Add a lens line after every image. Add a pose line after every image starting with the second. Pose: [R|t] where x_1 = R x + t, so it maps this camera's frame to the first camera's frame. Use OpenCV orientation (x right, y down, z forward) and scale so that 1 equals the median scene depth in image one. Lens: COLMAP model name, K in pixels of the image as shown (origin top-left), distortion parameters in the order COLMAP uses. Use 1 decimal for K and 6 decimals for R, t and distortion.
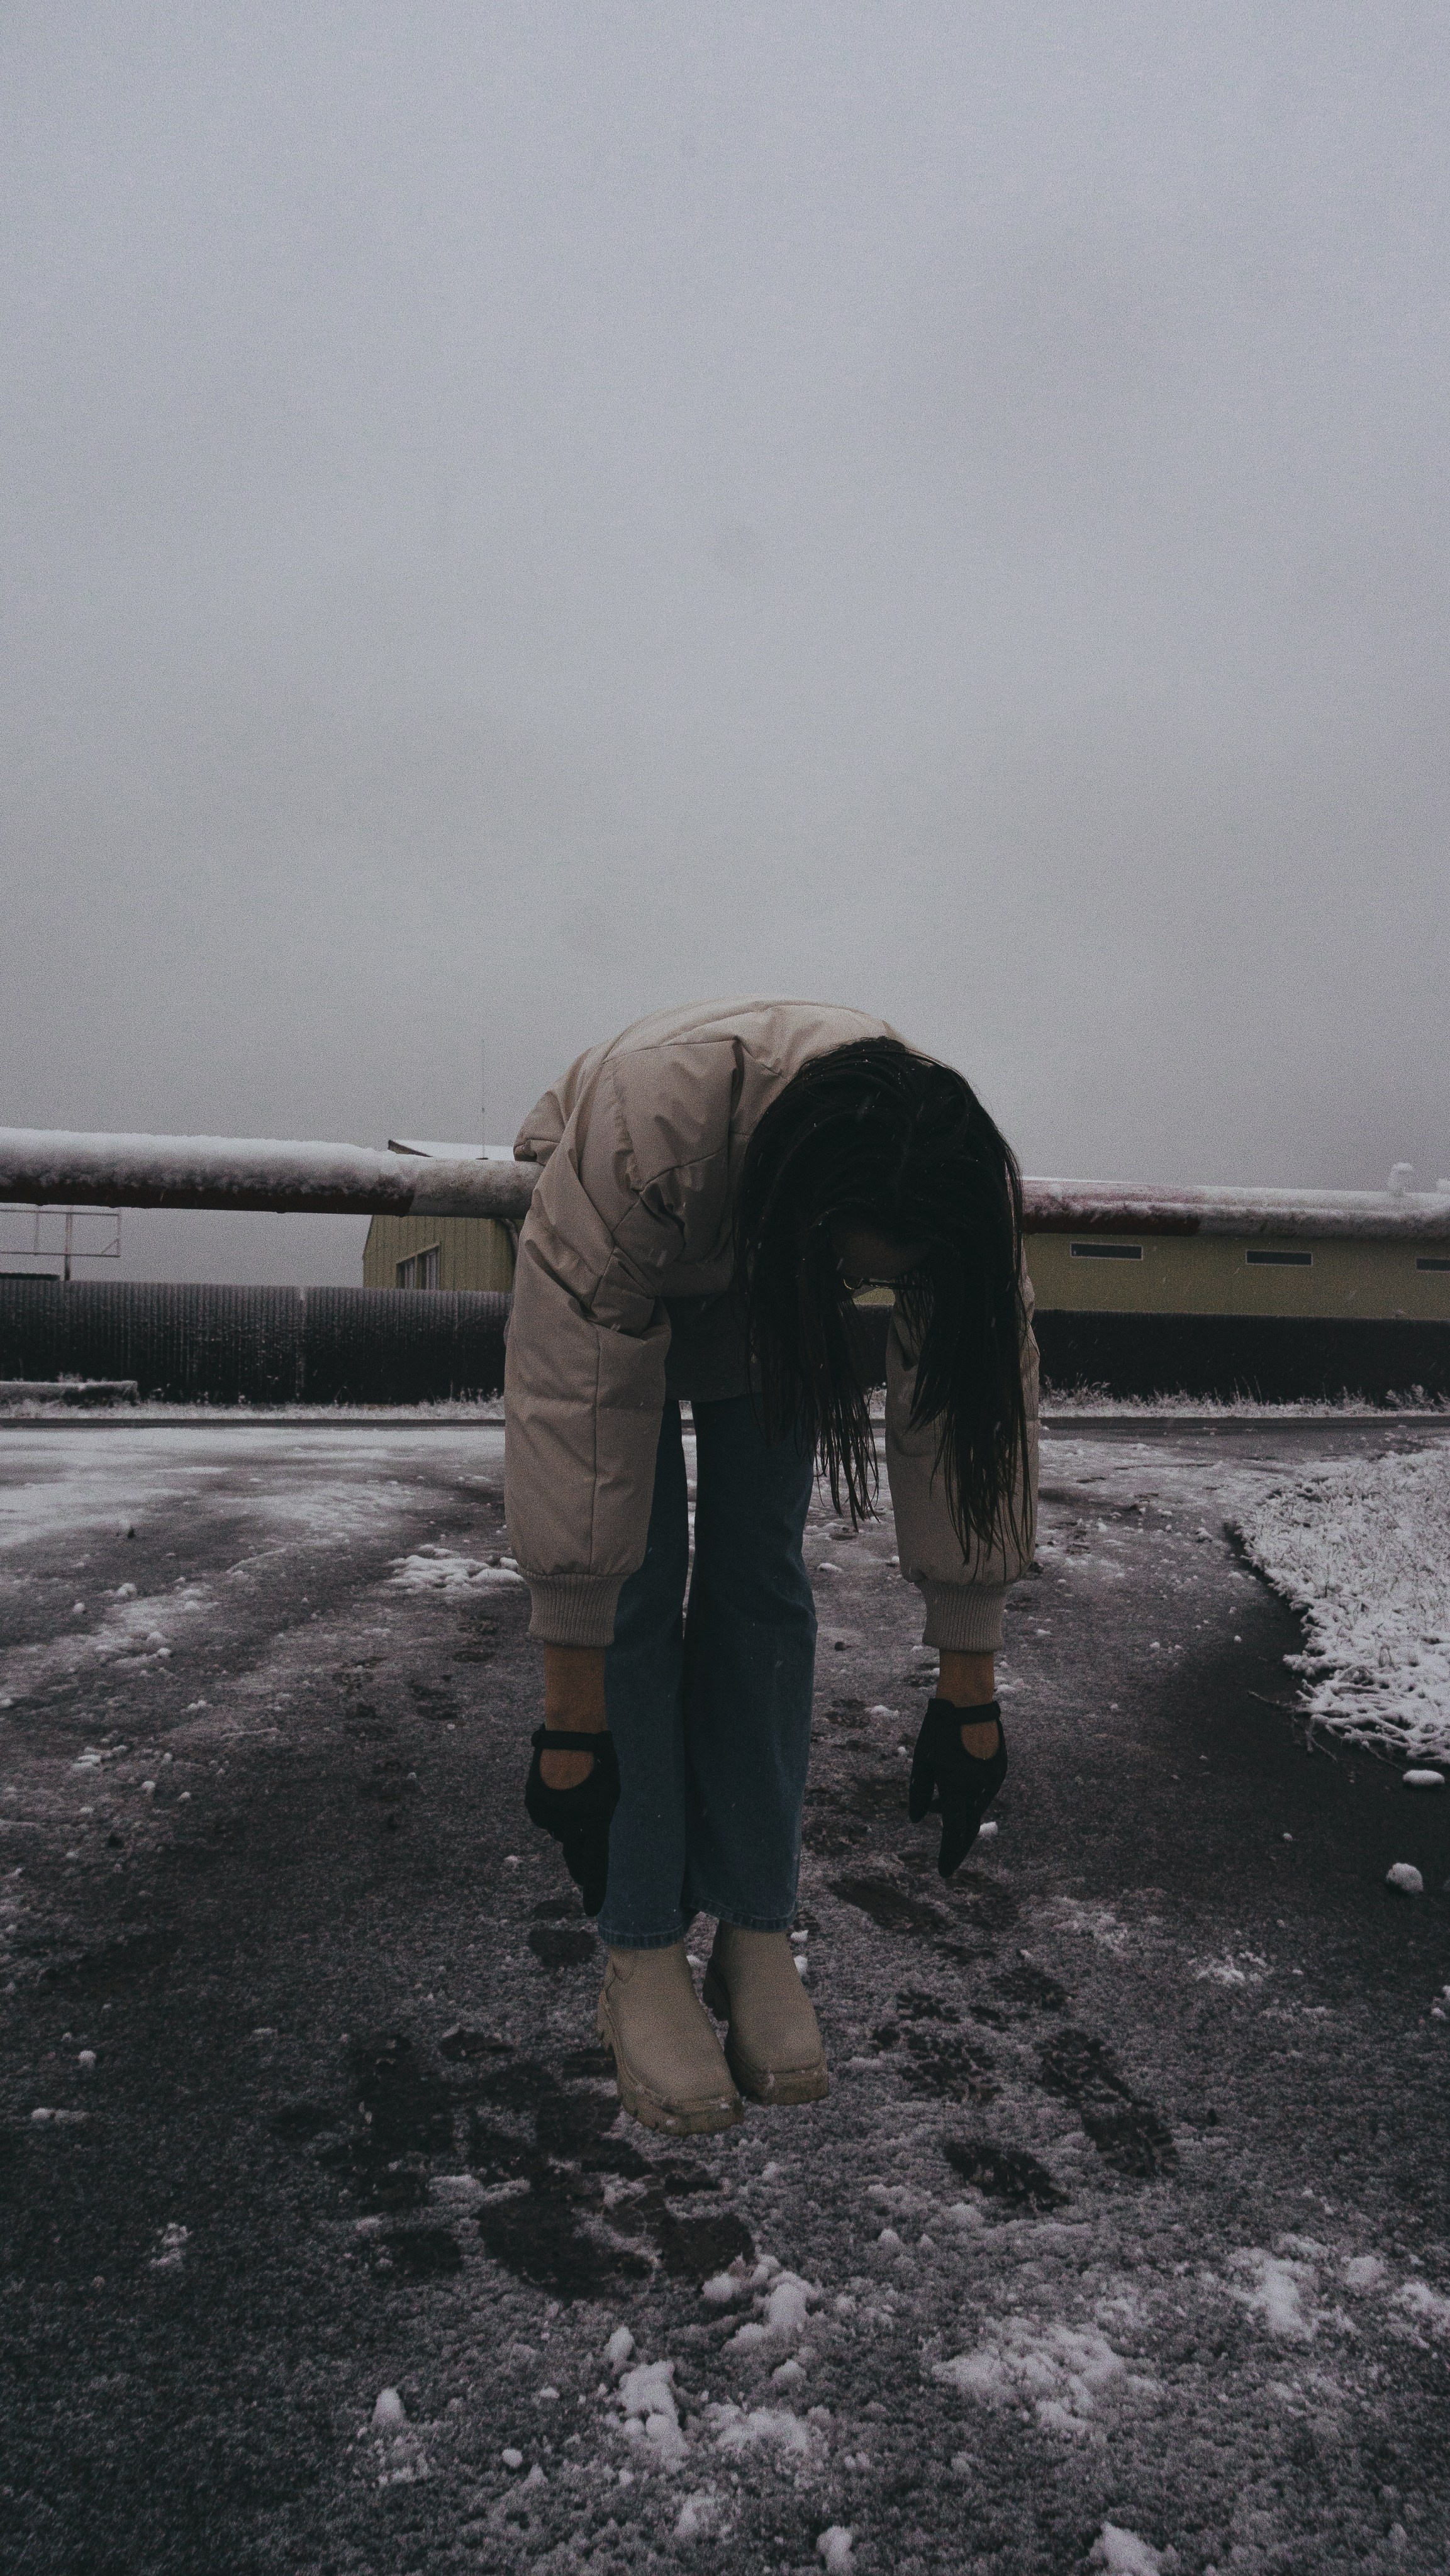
lens RADIAL K [[1708.4, 0, 725.0], [0, 1708.4, 1288.0], [0, 0, 1]] dist [-0.022940, -0.006814]
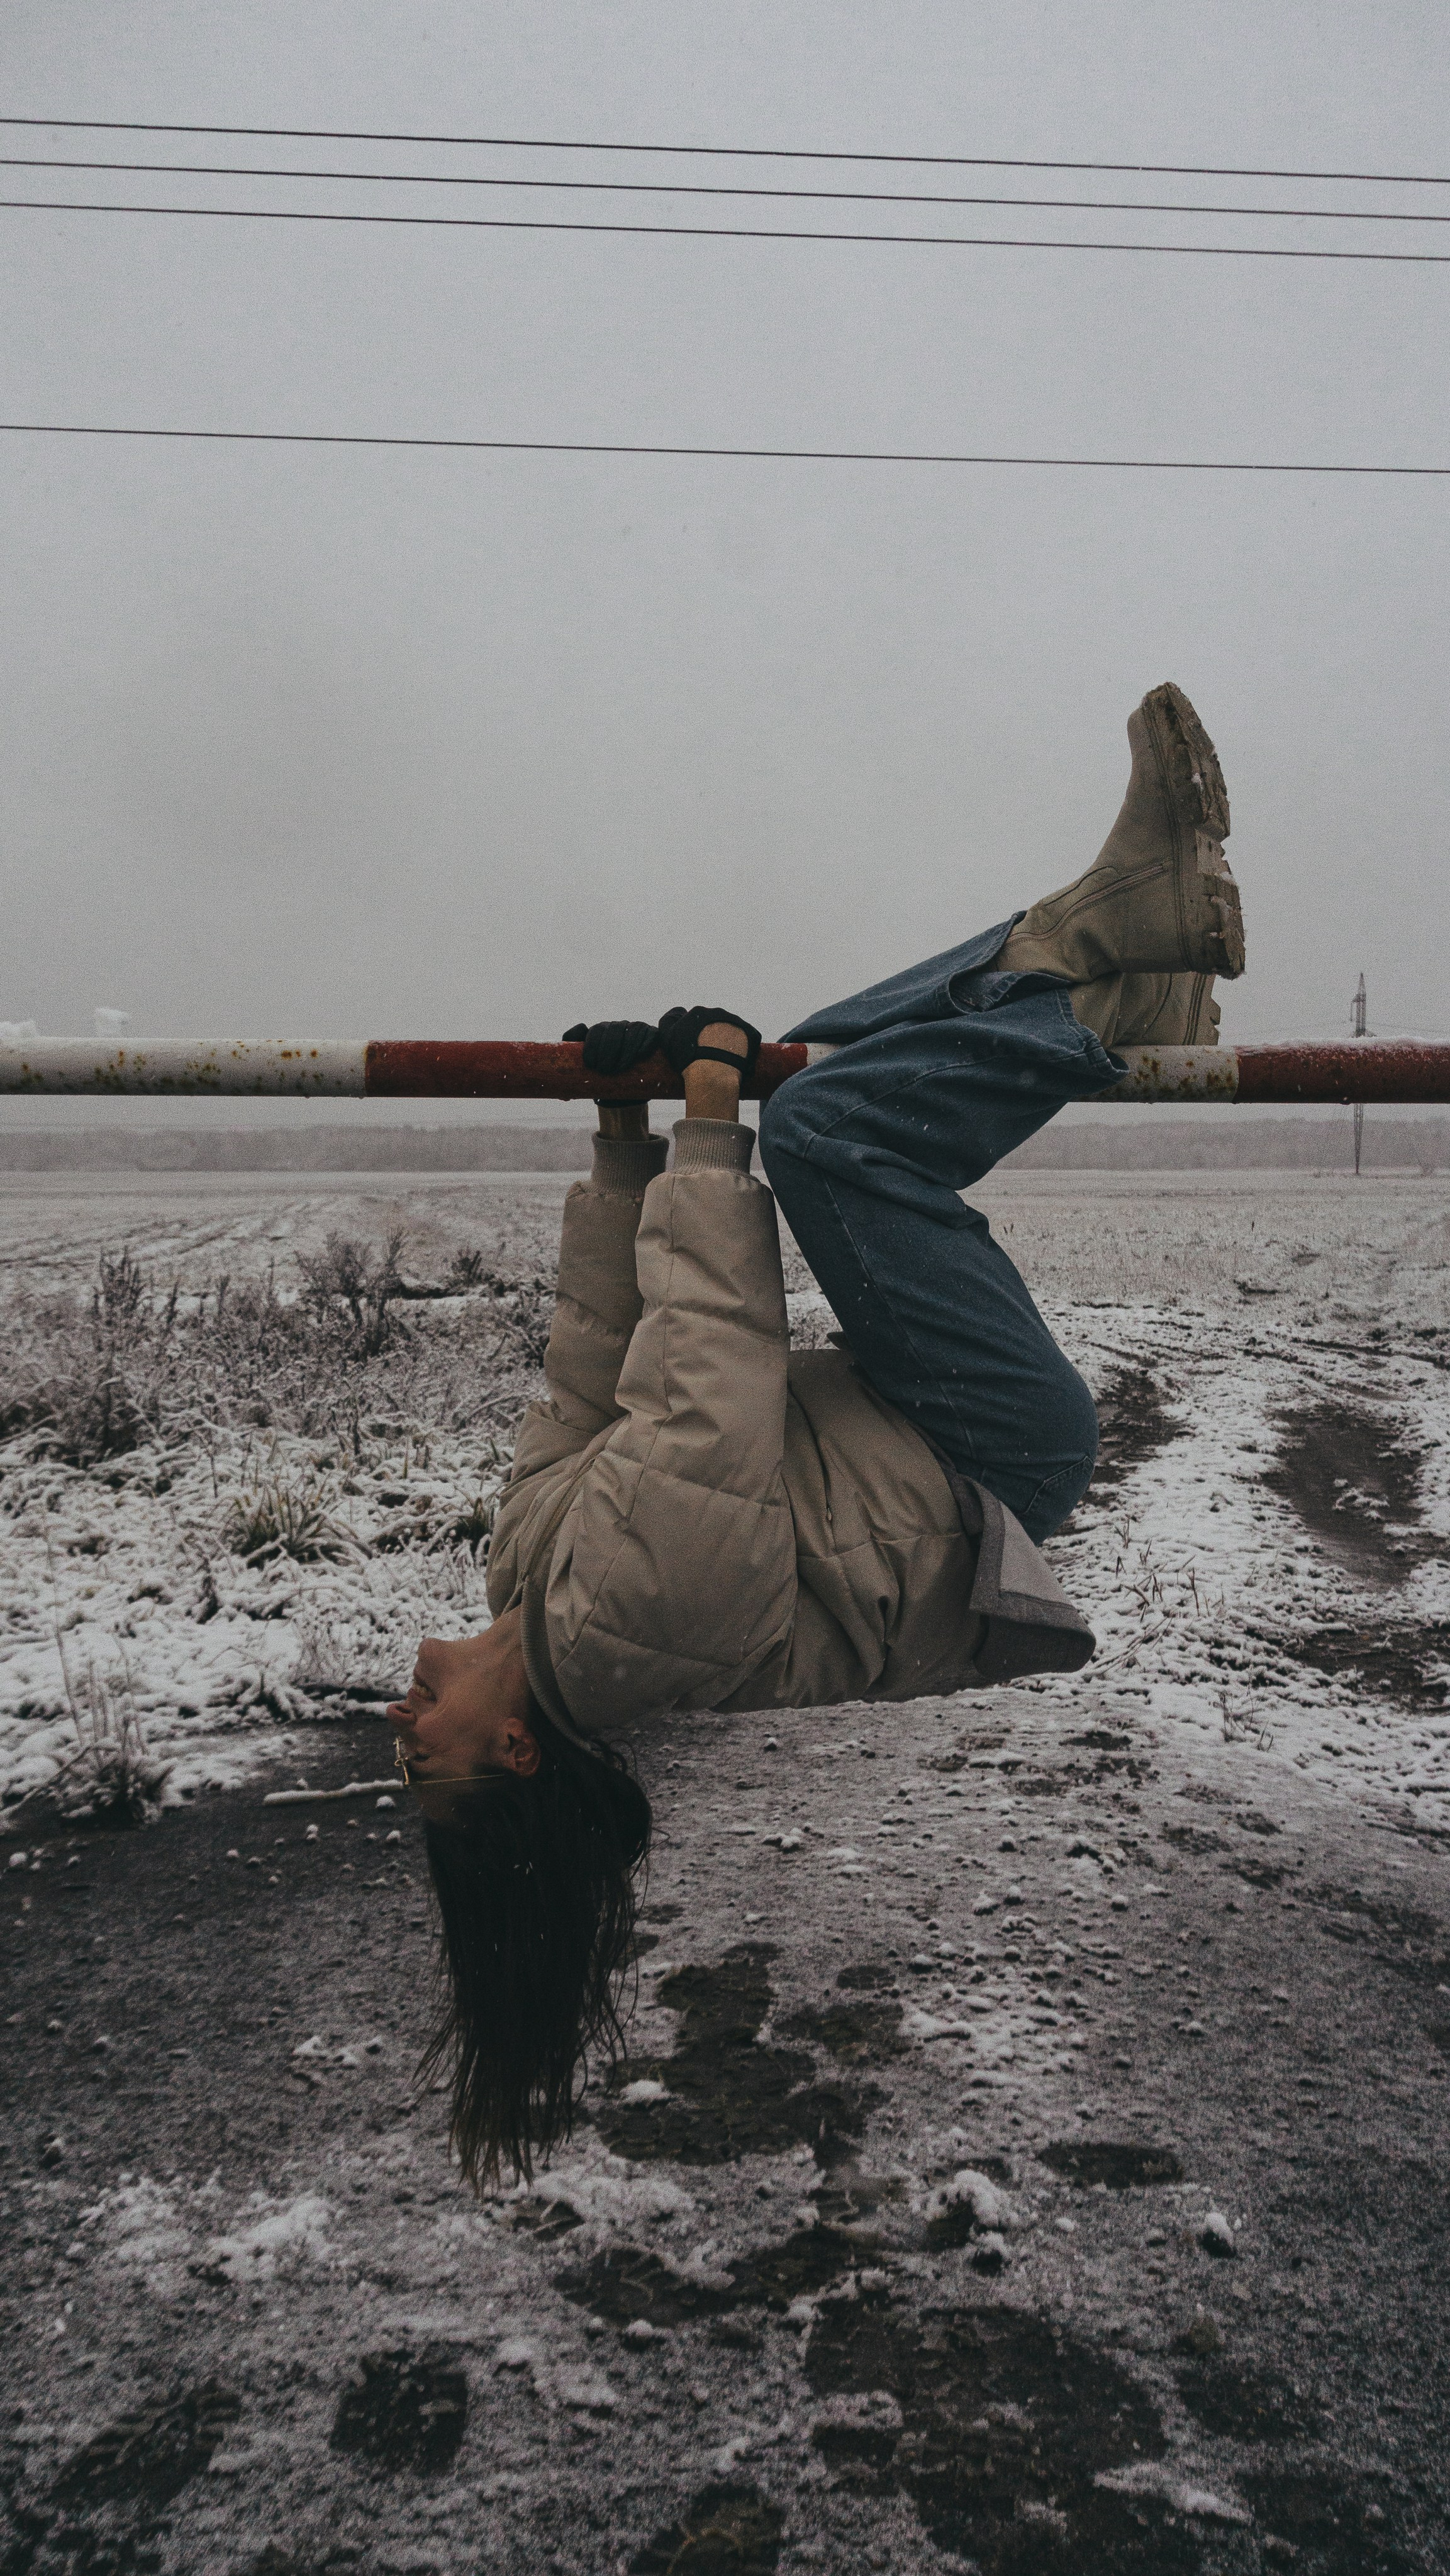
lens RADIAL K [[1730.3, 0, 731.6], [0, 1730.3, 1287.8], [0, 0, 1]] dist [-0.021047, -0.007025]
pose [[-0.957915, -0.023340, 0.286102, -0.159399], [-0.020989, 0.999716, 0.011281, 0.052145], [-0.286284, 0.004801, -0.958133, 1.681001]]
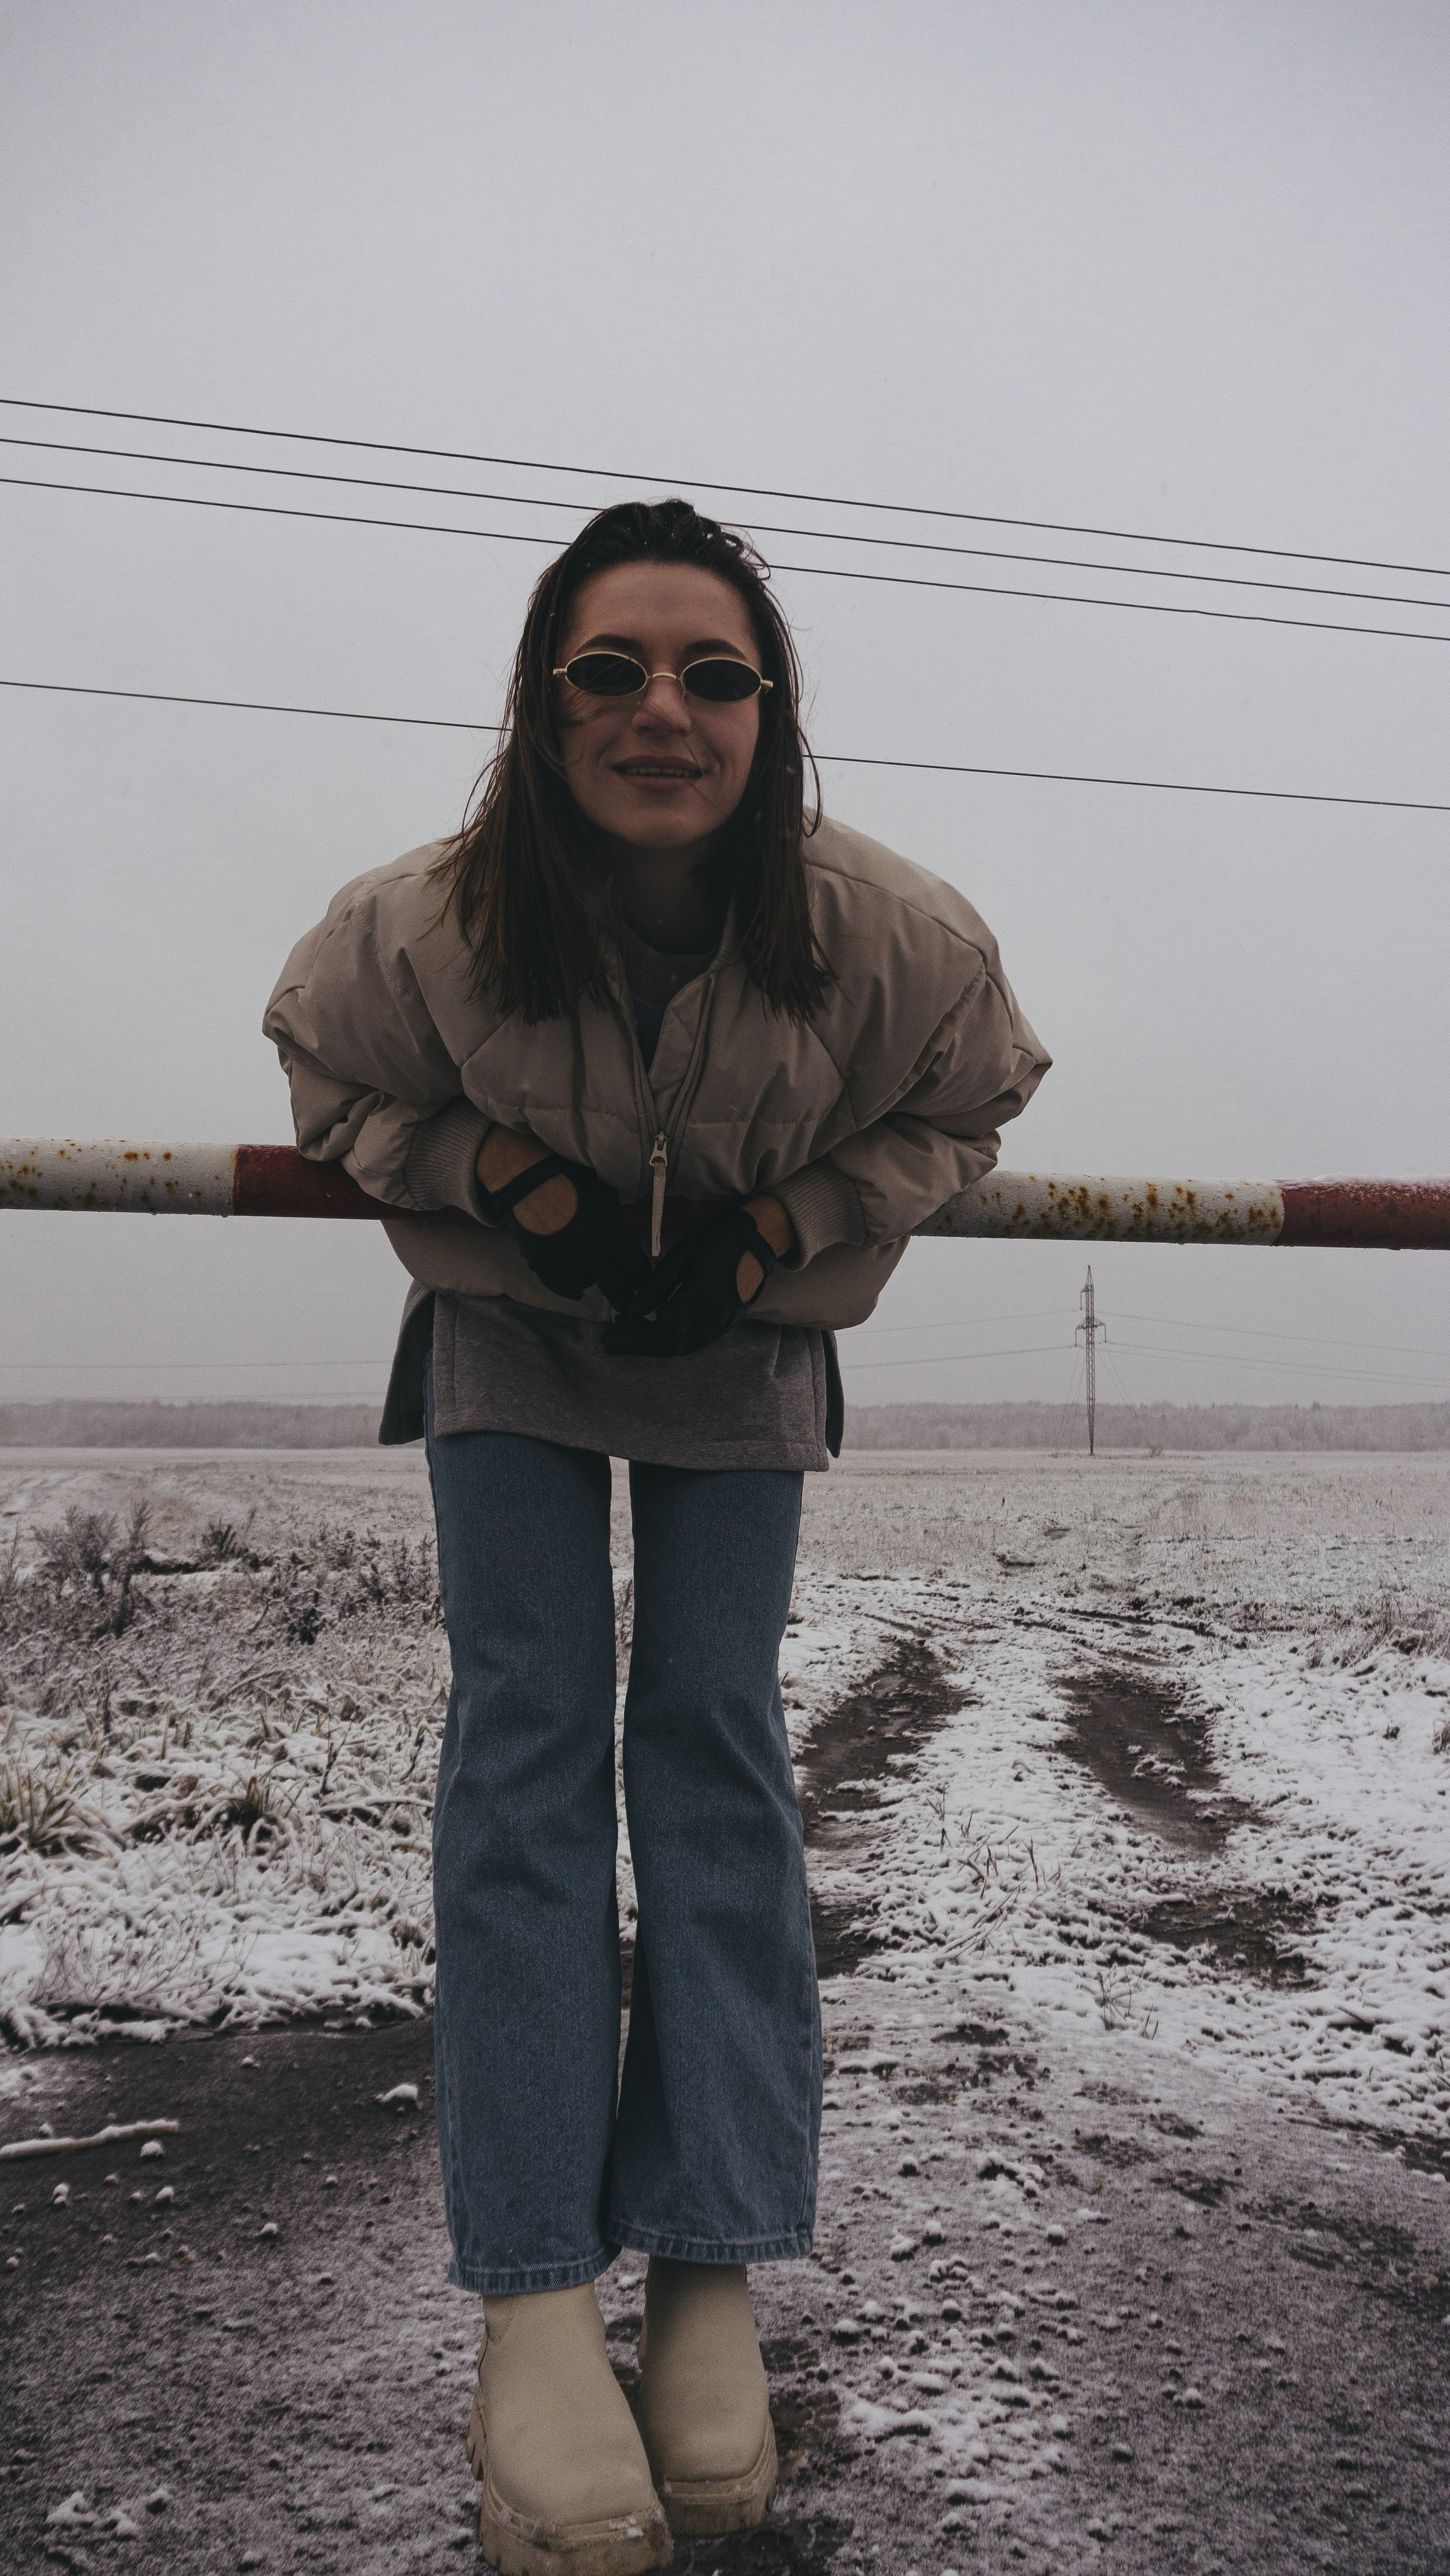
lens RADIAL K [[1703.8, 0, 731.3], [0, 1703.8, 1287.0], [0, 0, 1]] dist [-0.021696, -0.004198]
pose [[-0.988927, 0.005292, 0.148311, -0.045640], [-0.017911, 0.987803, -0.154674, 0.092594], [-0.147321, -0.155617, -0.976770, 1.547439]]
